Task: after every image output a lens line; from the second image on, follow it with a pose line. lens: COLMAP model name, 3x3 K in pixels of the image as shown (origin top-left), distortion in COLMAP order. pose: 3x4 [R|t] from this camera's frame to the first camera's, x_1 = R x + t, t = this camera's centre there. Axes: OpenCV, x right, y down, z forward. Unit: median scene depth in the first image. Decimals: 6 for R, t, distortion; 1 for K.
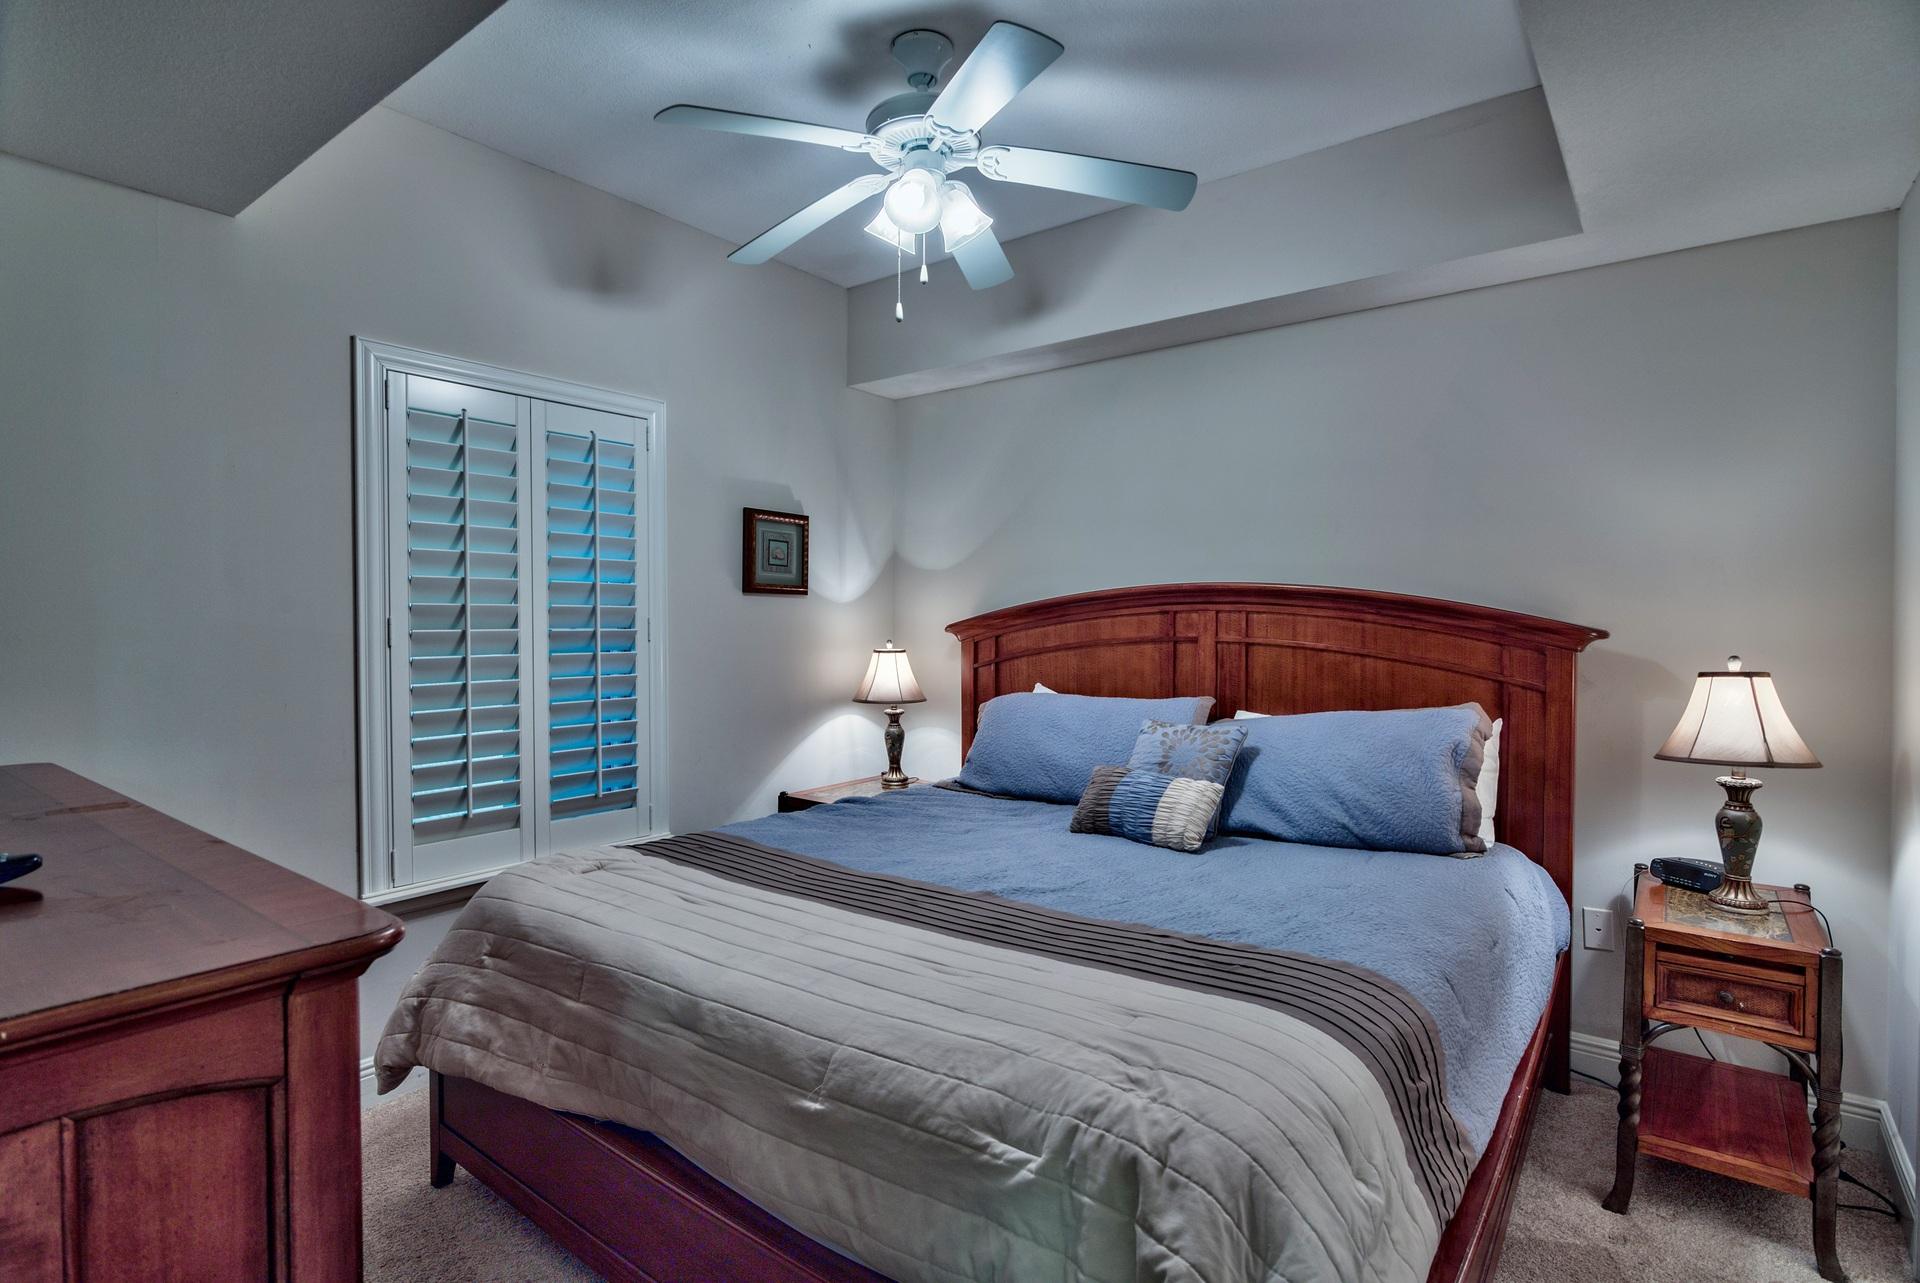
lens RADIAL K [[954.7, 0, 951.5], [0, 954.7, 644.5], [0, 0, 1]] dist [-0.002806, -0.000475]
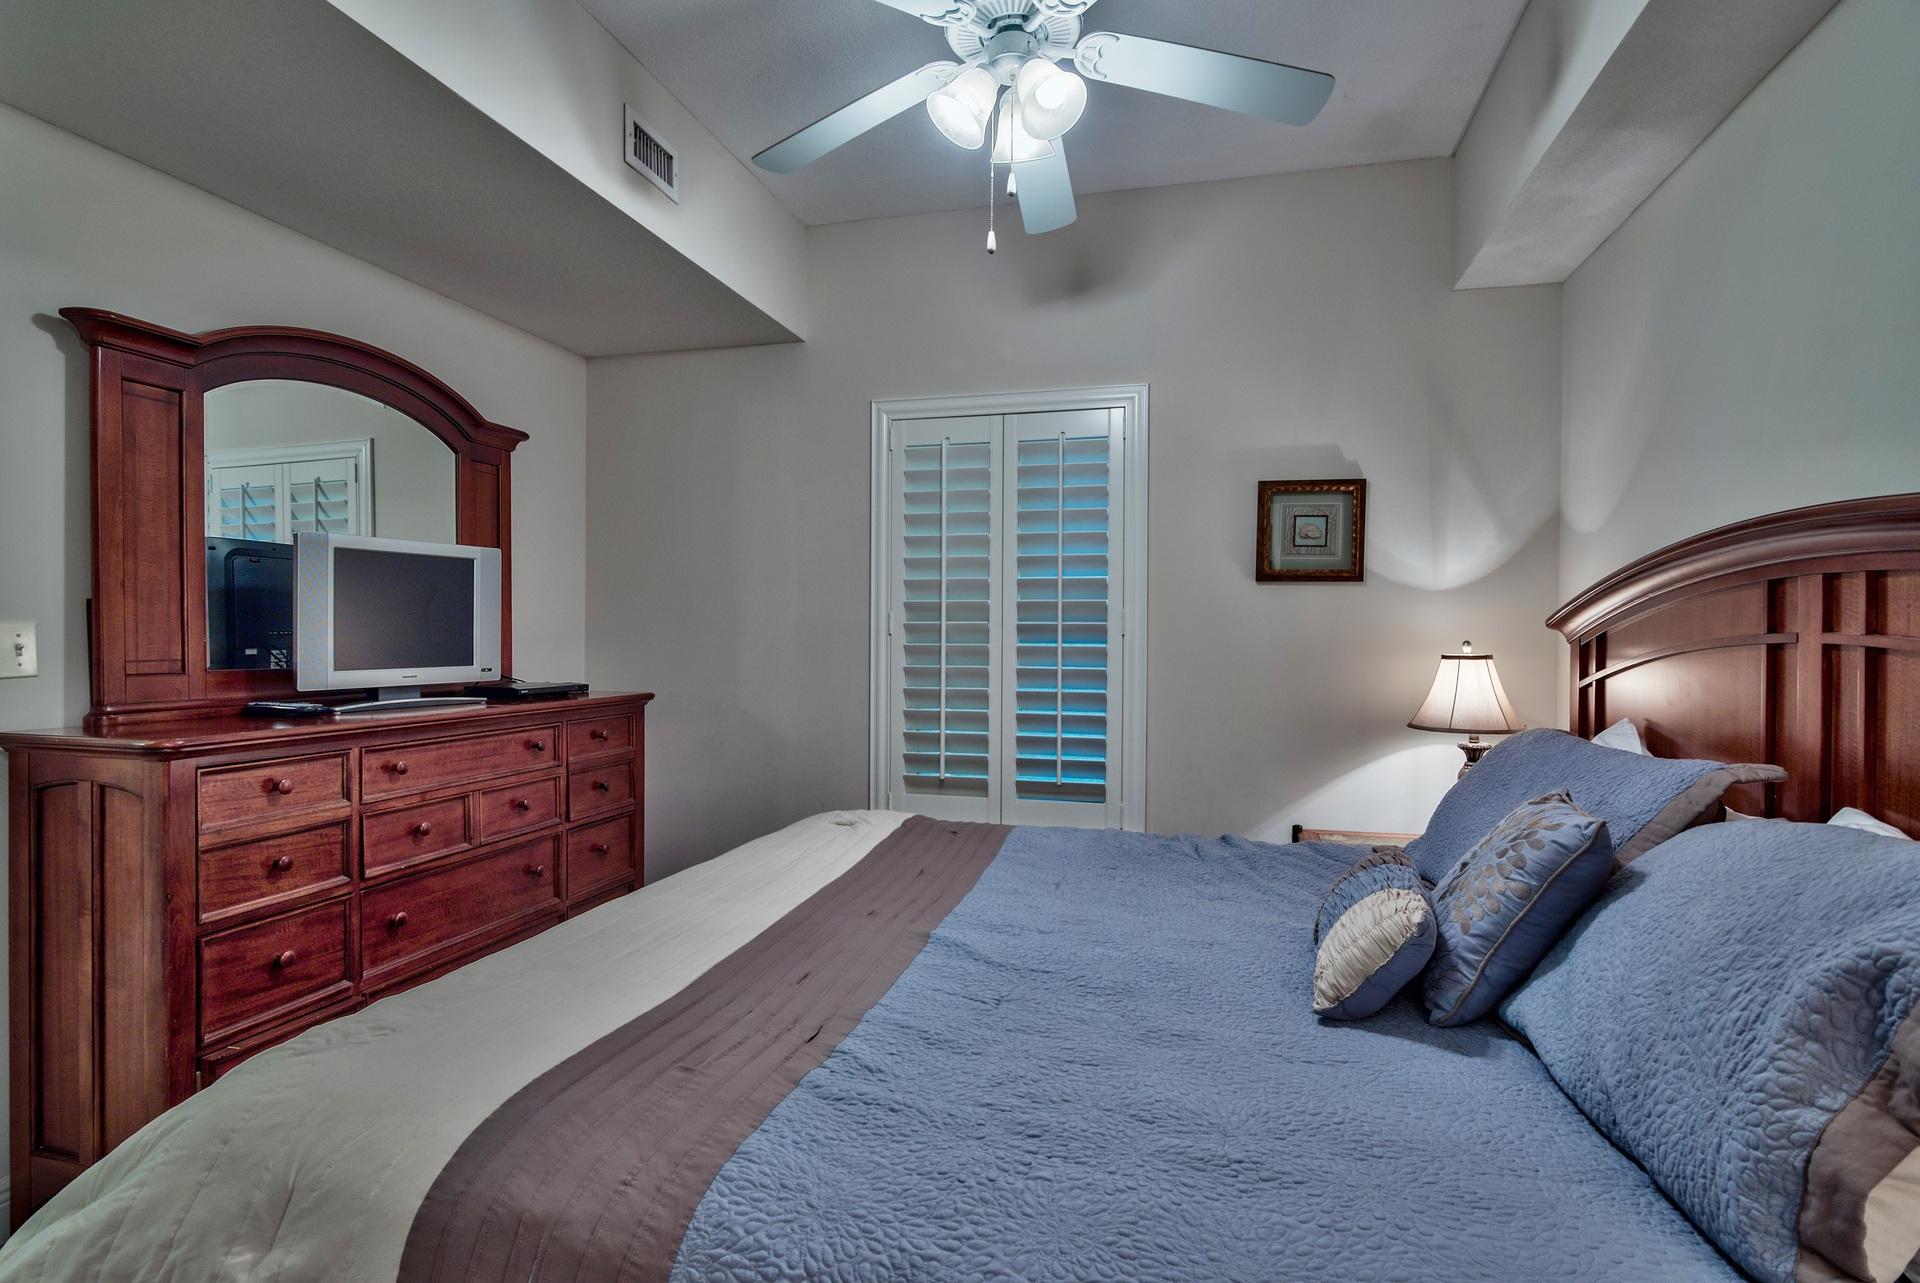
lens RADIAL K [[954.7, 0, 950.7], [0, 954.7, 635.4], [0, 0, 1]] dist [-0.002806, -0.000475]
pose [[0.385760, 0.004370, -0.922589, 0.497191], [-0.031259, 0.999477, -0.008336, 0.010224], [0.922069, 0.032054, 0.385695, 0.448339]]
